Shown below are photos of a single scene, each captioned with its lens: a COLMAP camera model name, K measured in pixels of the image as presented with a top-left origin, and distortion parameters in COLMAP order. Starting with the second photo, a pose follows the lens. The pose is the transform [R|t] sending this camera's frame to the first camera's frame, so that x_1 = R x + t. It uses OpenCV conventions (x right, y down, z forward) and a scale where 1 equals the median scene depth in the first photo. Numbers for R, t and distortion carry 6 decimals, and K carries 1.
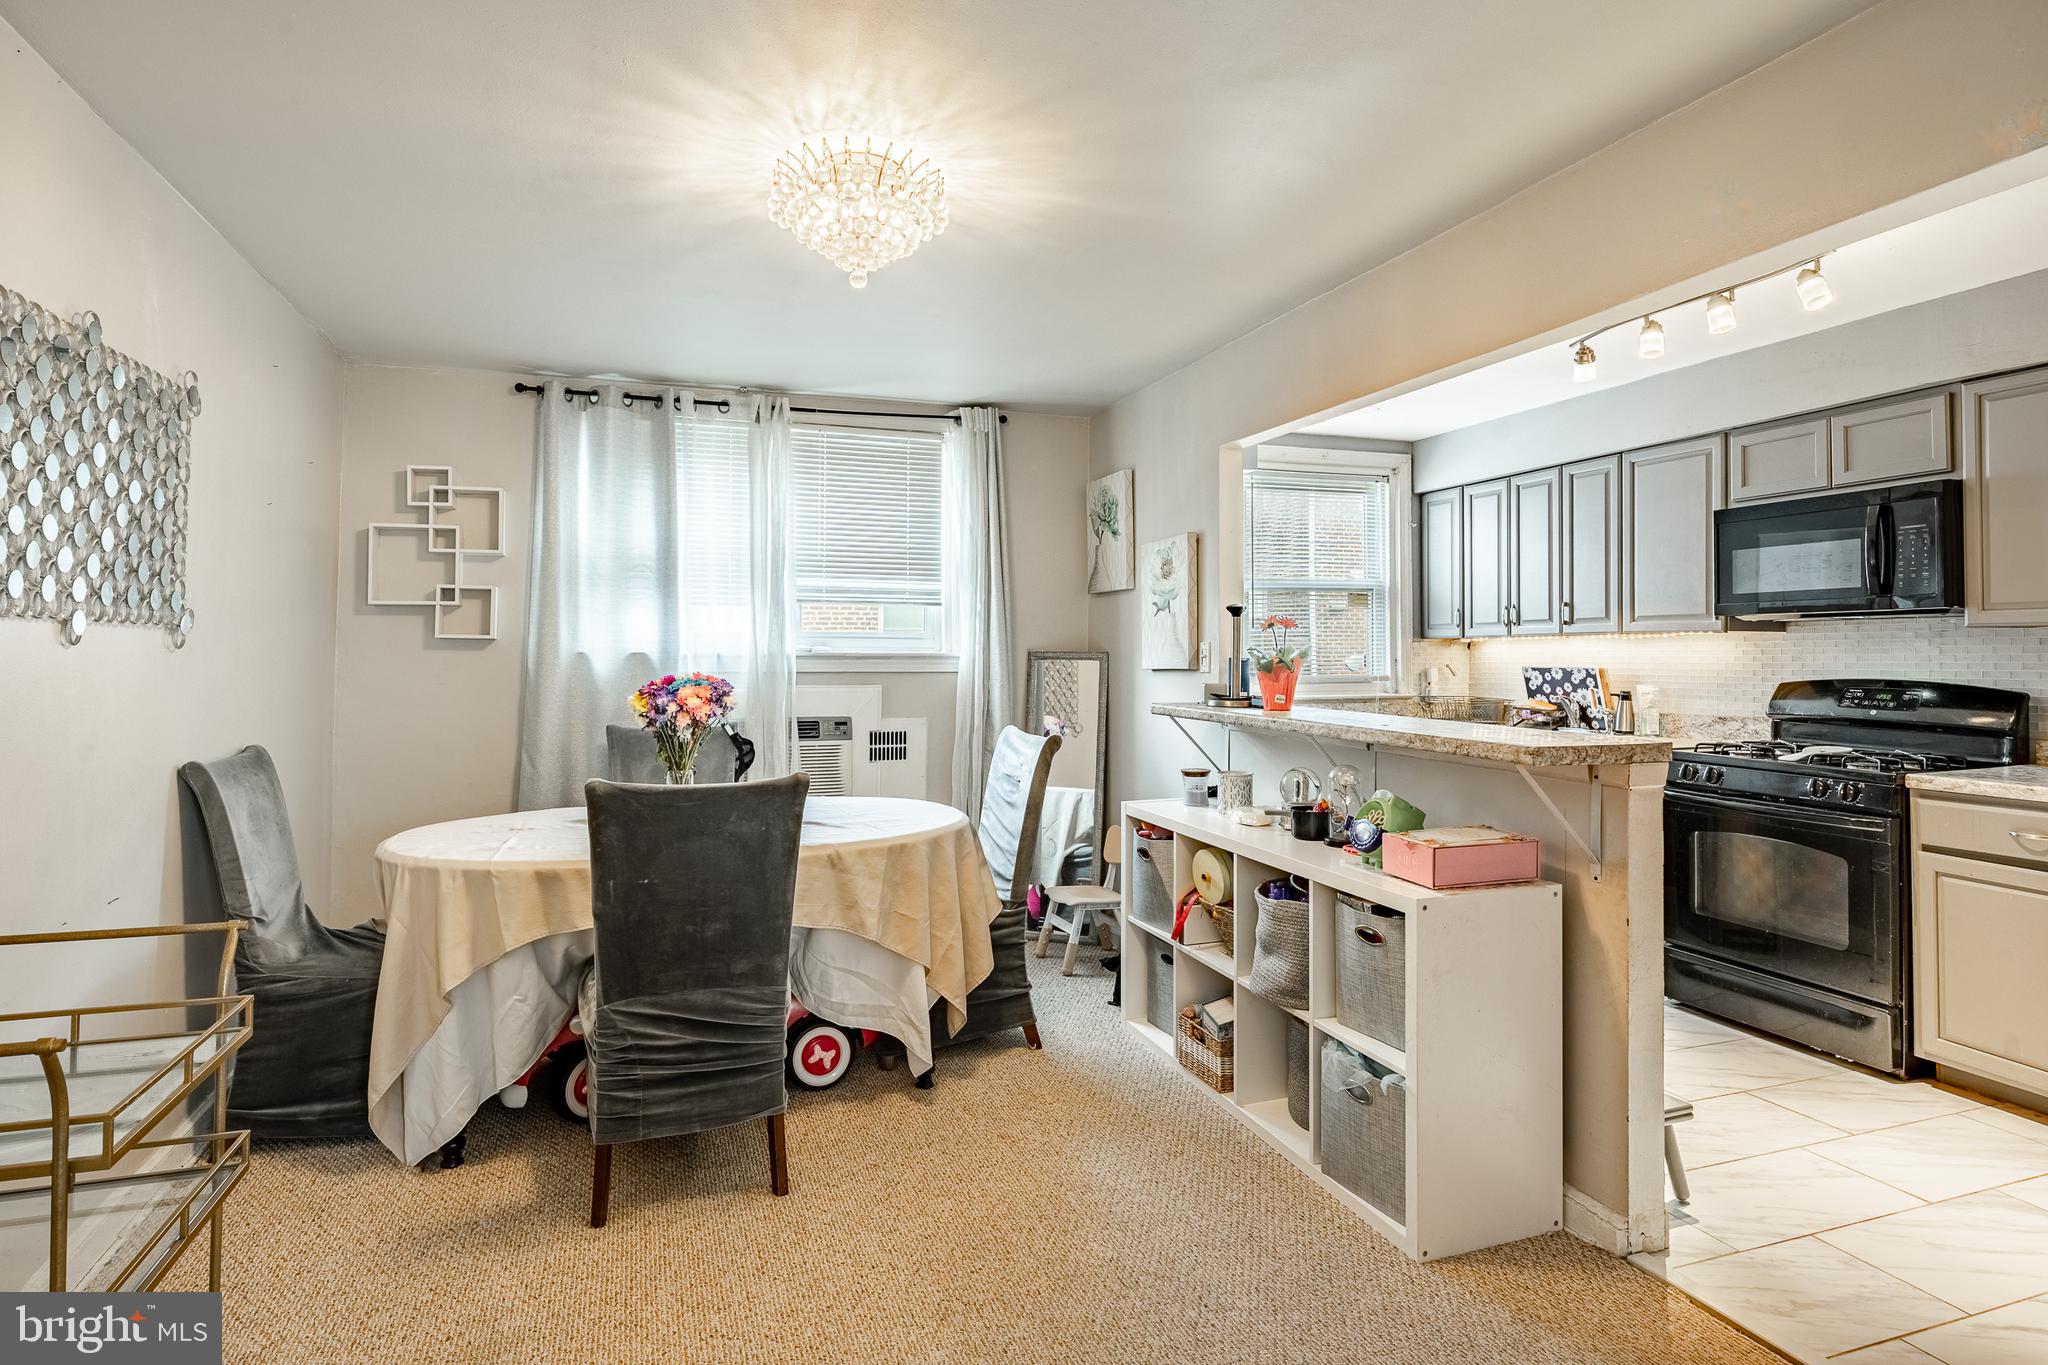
lens RADIAL K [[1077.9, 0, 1017.6], [0, 1077.9, 634.3], [0, 0, 1]] dist [0.001832, -0.000235]
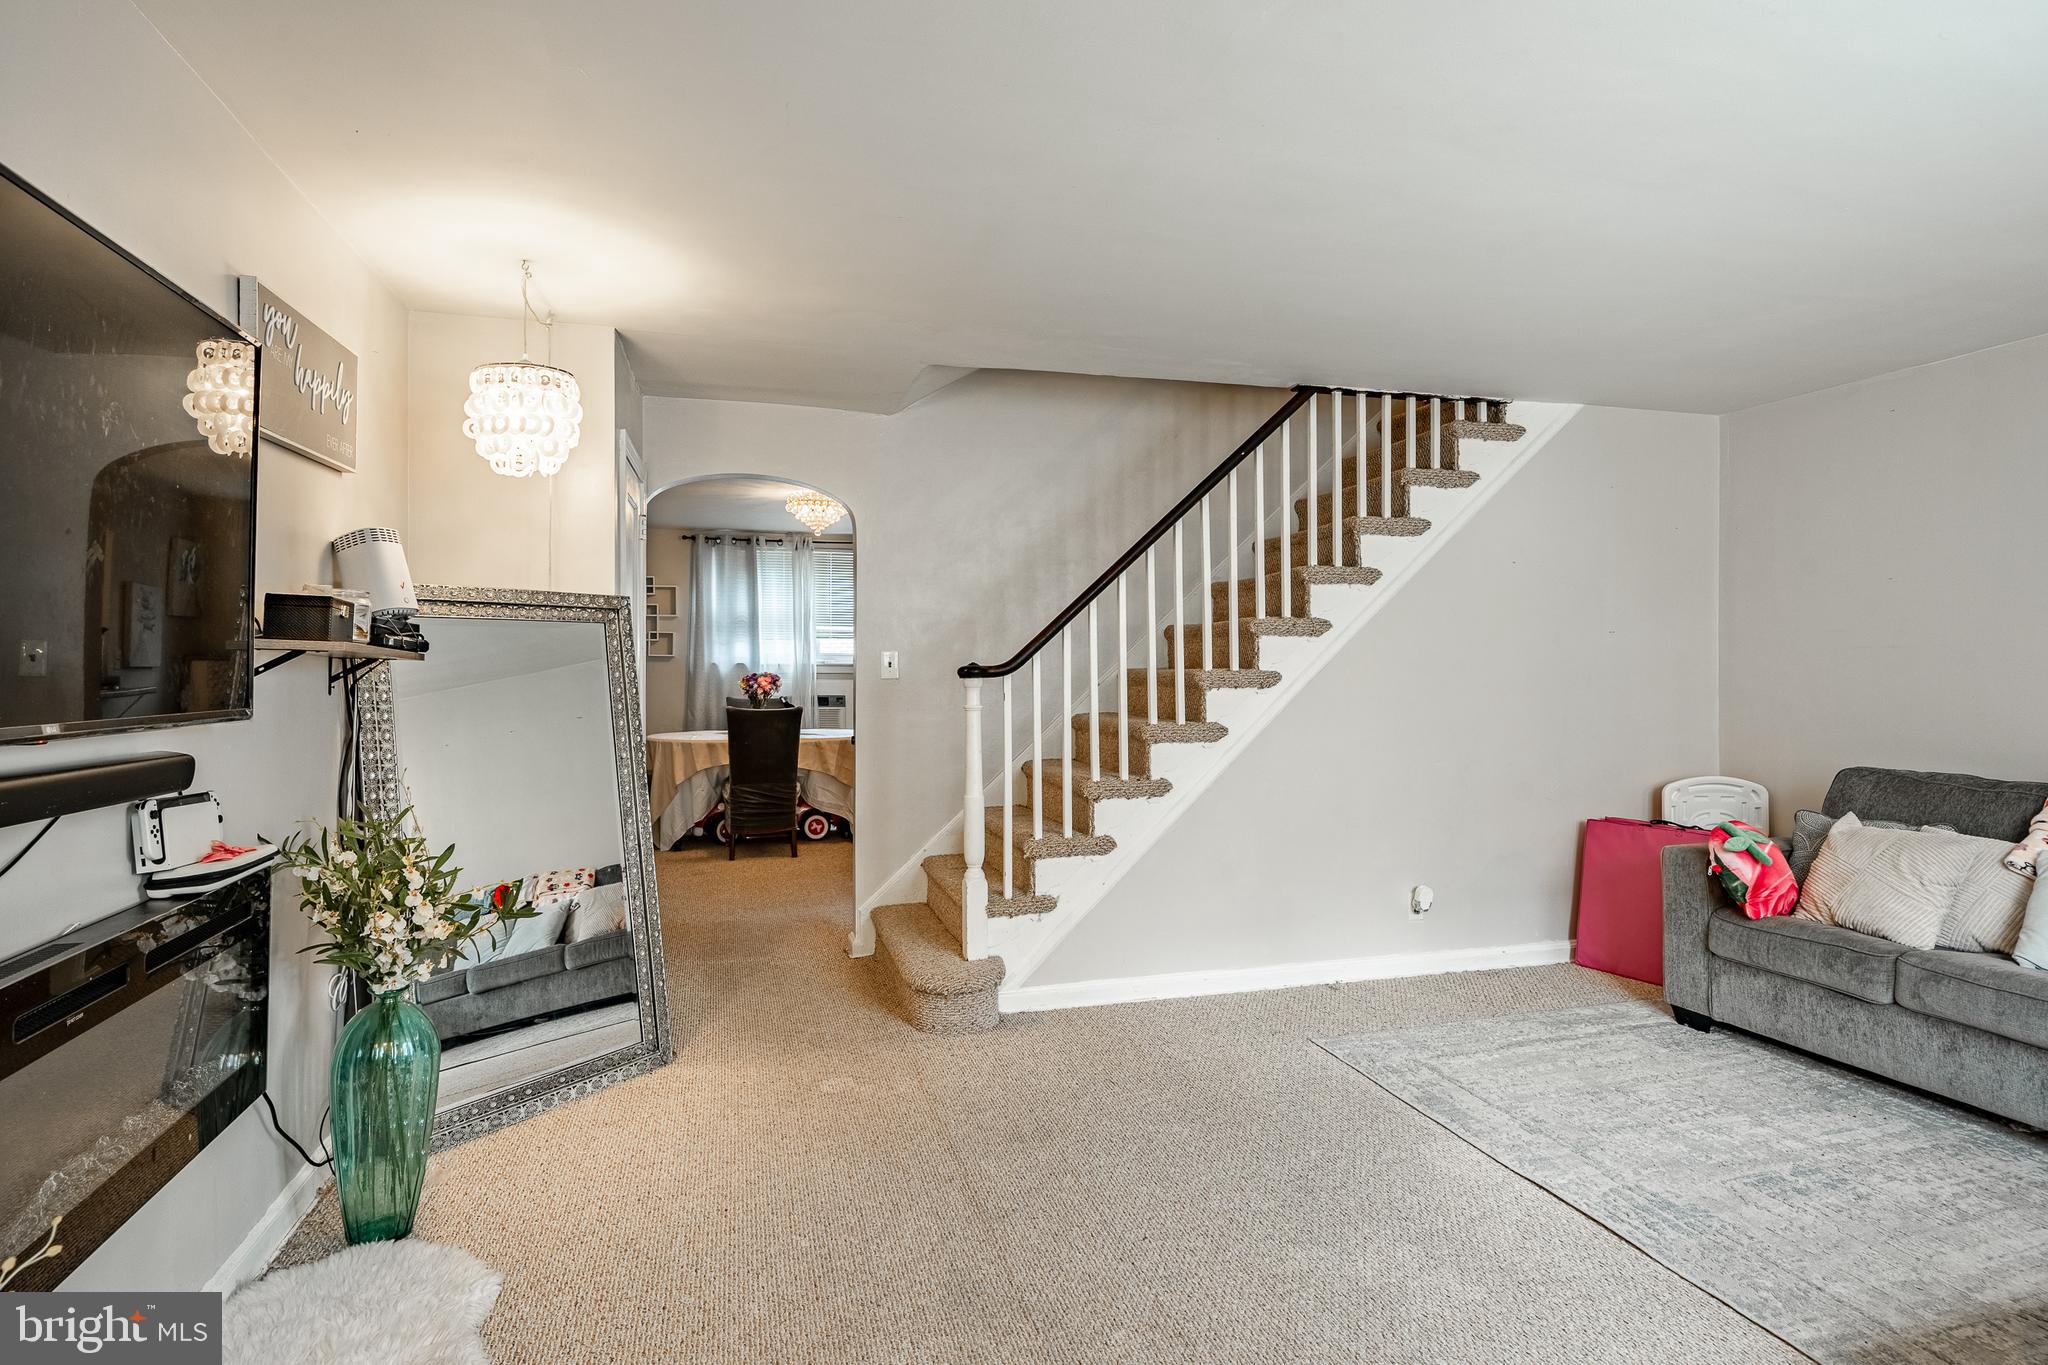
lens RADIAL K [[1050.6, 0, 1021.7], [0, 1050.6, 668.0], [0, 0, 1]] dist [-0.001331, 0.001207]
pose [[0.997779, 0.000241, -0.066617, 0.396954], [0.001288, 0.999737, 0.022917, -0.023667], [0.066604, -0.022951, 0.997515, -1.203474]]
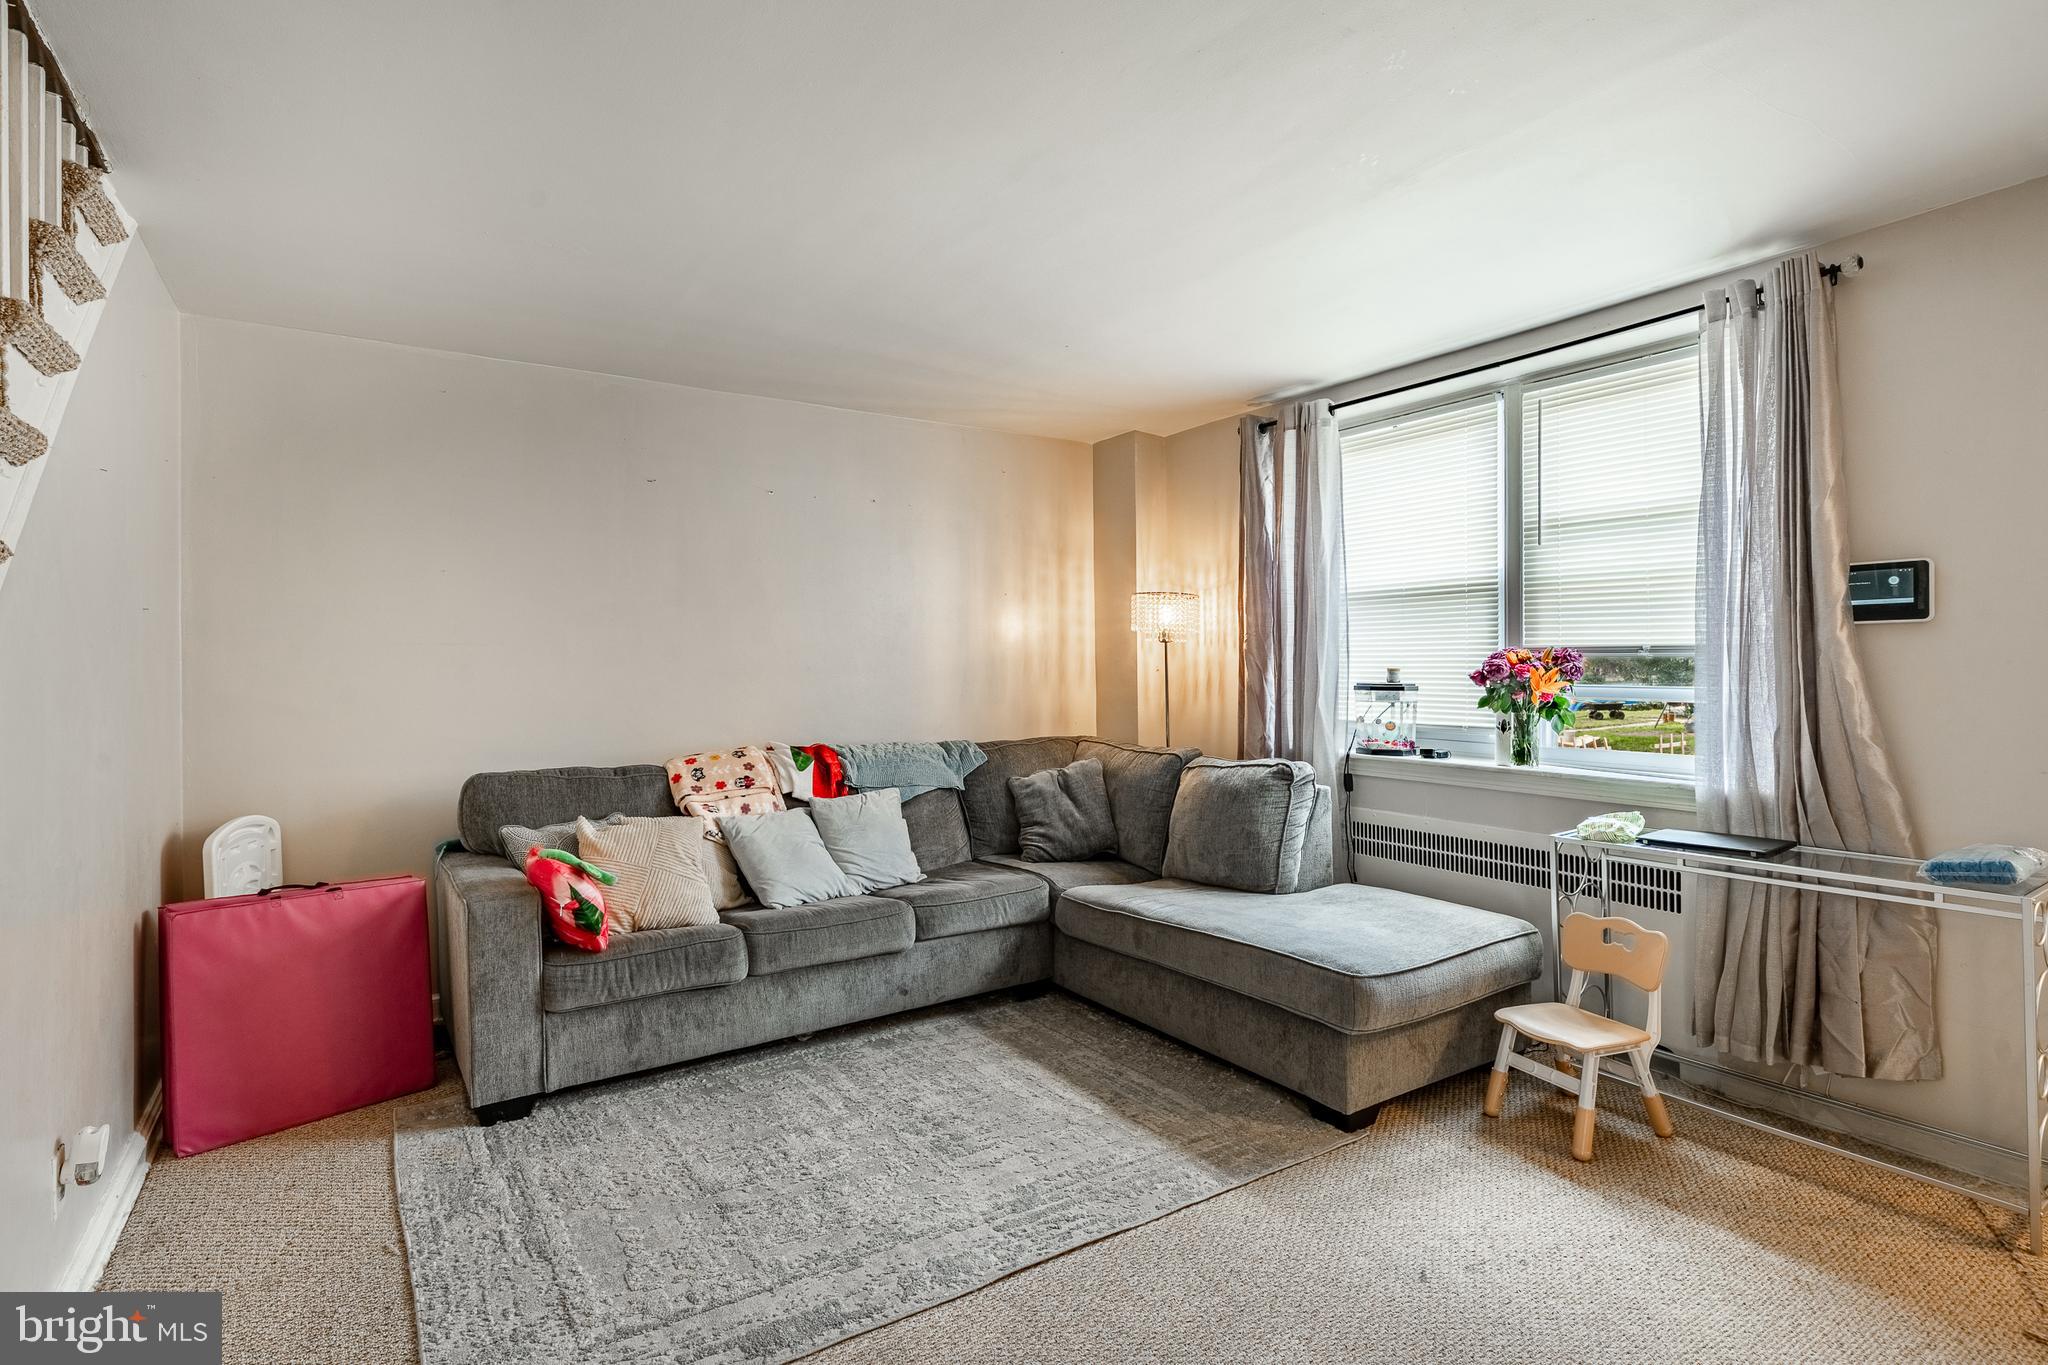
lens RADIAL K [[1010.9, 0, 1015.6], [0, 1010.9, 671.7], [0, 0, 1]] dist [0.001447, 0.000481]
pose [[-0.218586, -0.002425, 0.975815, 0.130356], [-0.016499, 0.999863, -0.001211, 0.000906], [-0.975678, -0.016365, -0.218596, -0.329965]]
